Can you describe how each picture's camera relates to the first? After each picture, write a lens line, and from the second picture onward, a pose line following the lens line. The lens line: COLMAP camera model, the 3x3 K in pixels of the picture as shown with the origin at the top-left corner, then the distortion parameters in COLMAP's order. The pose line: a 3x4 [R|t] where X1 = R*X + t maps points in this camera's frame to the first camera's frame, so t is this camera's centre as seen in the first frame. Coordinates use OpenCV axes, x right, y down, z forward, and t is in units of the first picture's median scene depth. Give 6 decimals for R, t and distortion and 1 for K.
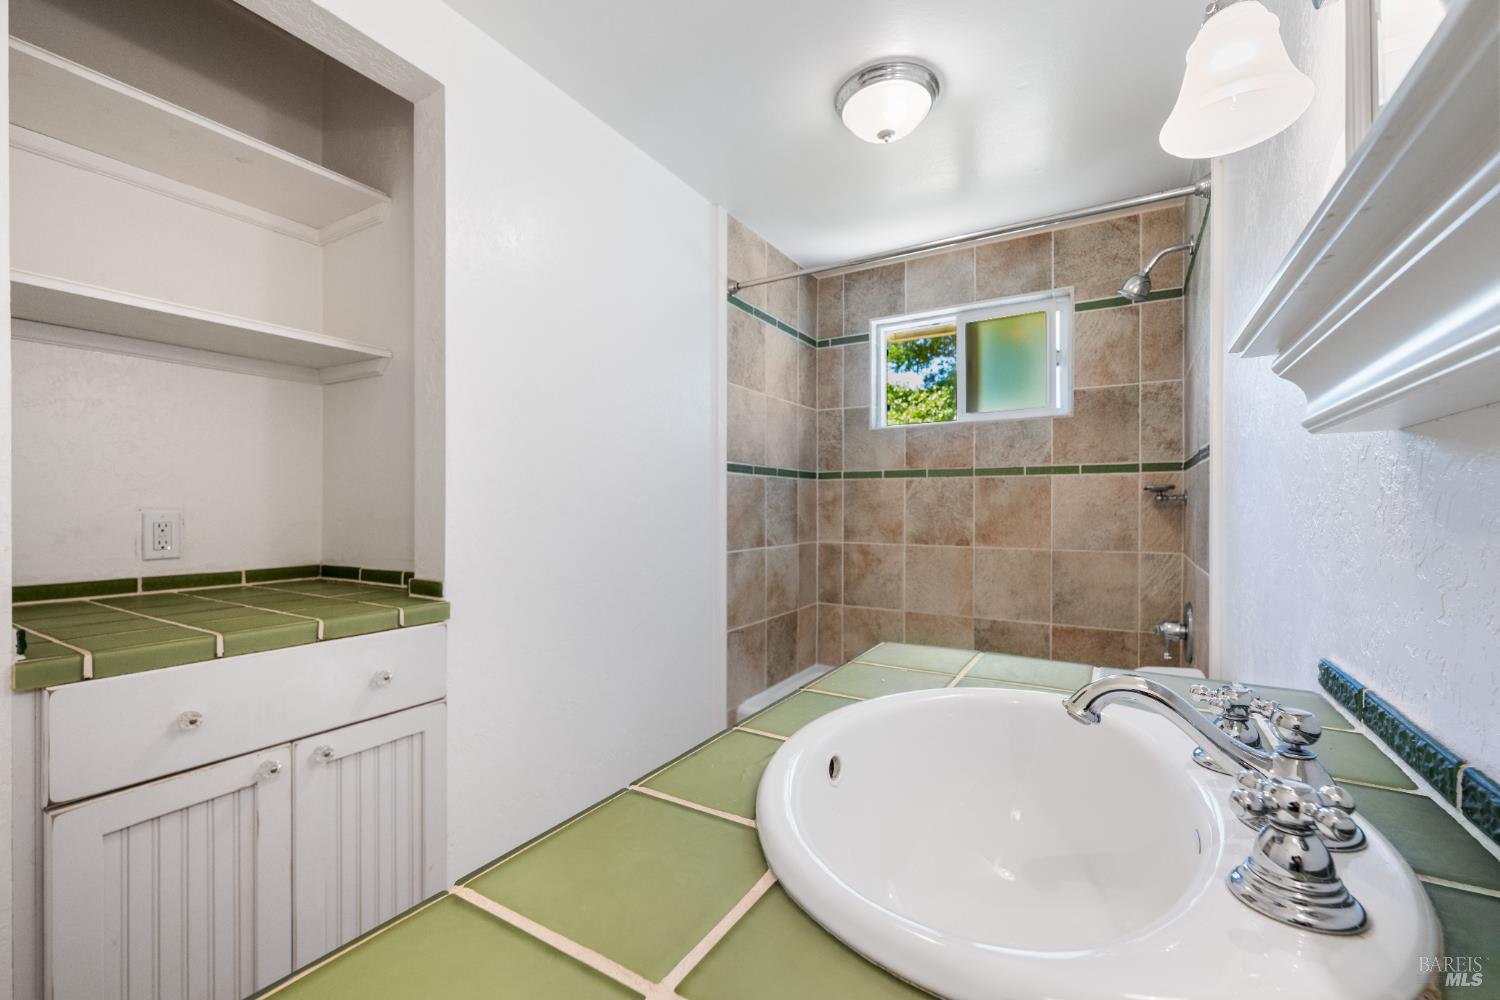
lens RADIAL K [[632.0, 0, 742.1], [0, 632.0, 506.0], [0, 0, 1]] dist [0.004007, -0.000055]
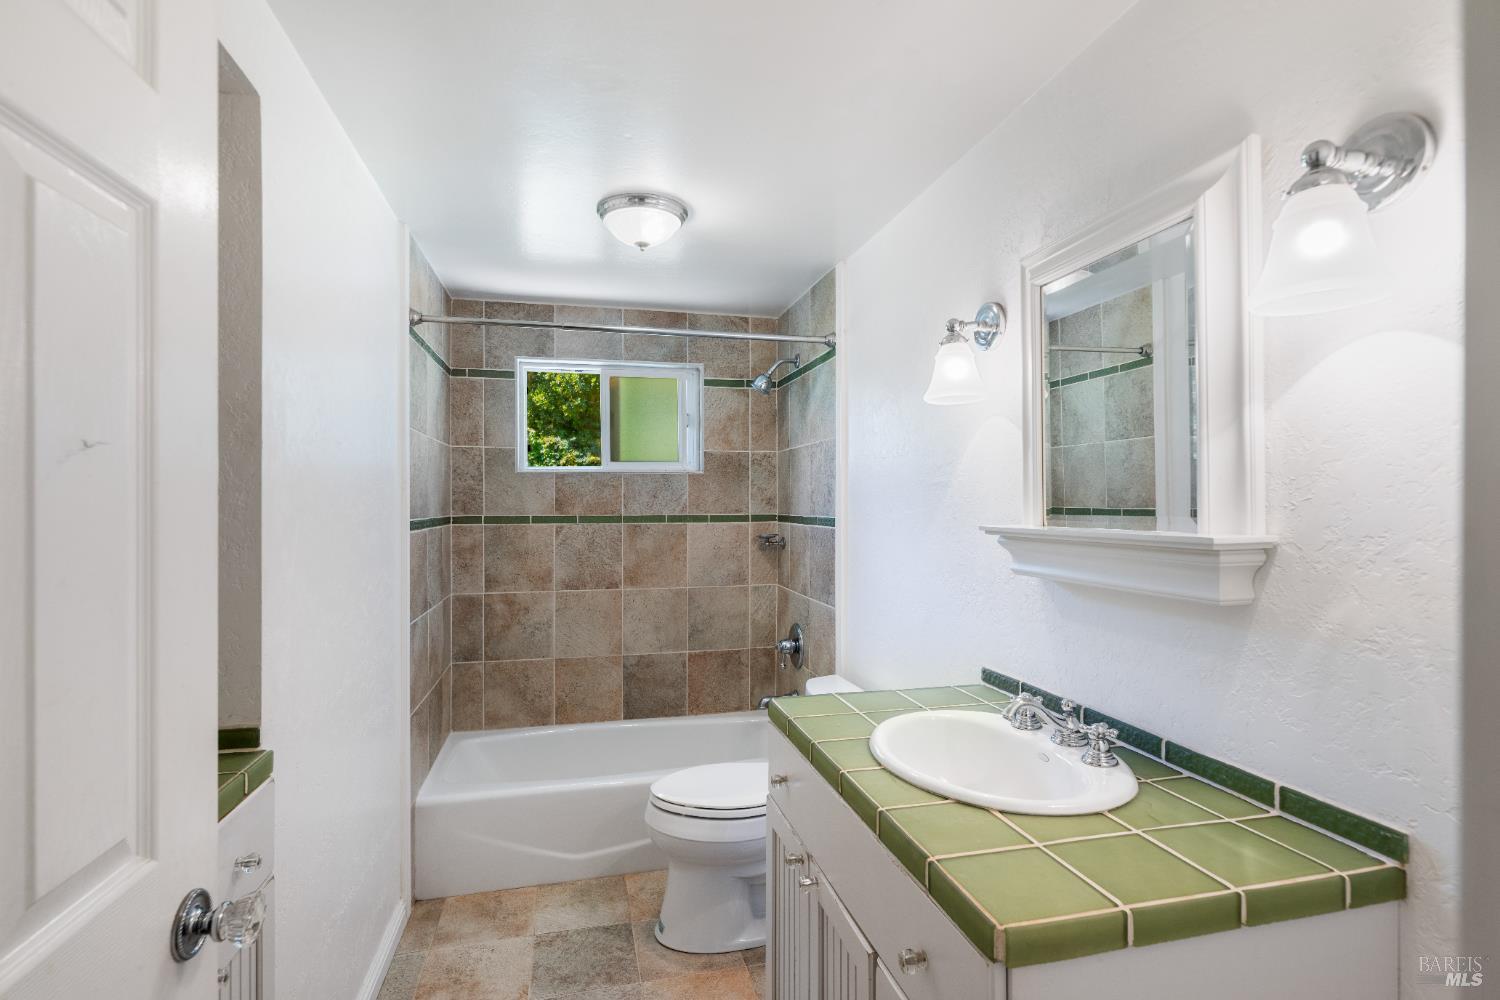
lens RADIAL K [[745.3, 0, 758.7], [0, 745.3, 497.1], [0, 0, 1]] dist [-0.005333, -0.000439]
pose [[0.700882, 0.001771, 0.713275, -0.373888], [0.002544, 0.999984, -0.004983, -0.084724], [-0.713273, 0.005307, 0.700867, -0.048791]]
